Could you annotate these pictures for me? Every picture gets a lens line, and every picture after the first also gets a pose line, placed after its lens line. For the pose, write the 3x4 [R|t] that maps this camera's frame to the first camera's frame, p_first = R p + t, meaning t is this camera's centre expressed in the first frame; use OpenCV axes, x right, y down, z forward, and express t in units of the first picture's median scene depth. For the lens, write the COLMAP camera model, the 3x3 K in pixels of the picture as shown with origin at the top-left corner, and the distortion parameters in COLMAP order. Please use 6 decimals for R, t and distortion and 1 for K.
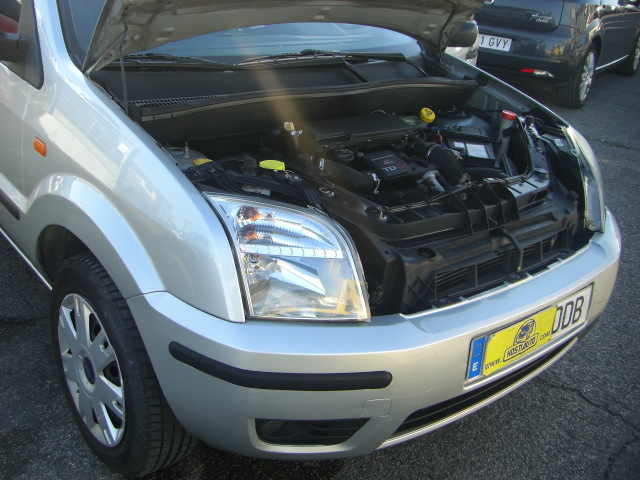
lens RADIAL K [[727.1, 0, 287.8], [0, 727.1, 212.5], [0, 0, 1]] dist [-0.171020, 0.064165]
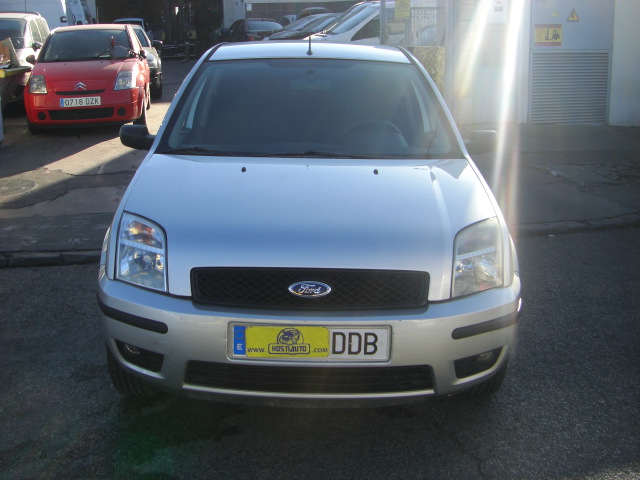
lens RADIAL K [[727.1, 0, 287.8], [0, 727.1, 212.5], [0, 0, 1]] dist [-0.171020, 0.064165]
pose [[0.768706, 0.066101, -0.636178, 1.105447], [-0.191136, 0.972935, -0.129862, 0.105955], [0.610376, 0.221422, 0.760535, -0.114910]]
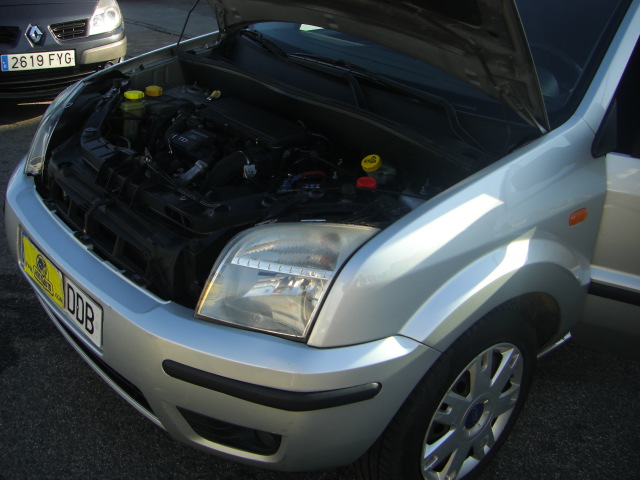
lens RADIAL K [[727.1, 0, 287.8], [0, 727.1, 212.5], [0, 0, 1]] dist [-0.171020, 0.064165]
pose [[0.028099, 0.317420, -0.947869, 1.252700], [-0.438176, 0.856197, 0.273732, -0.343943], [0.898450, 0.407642, 0.163144, 1.031083]]
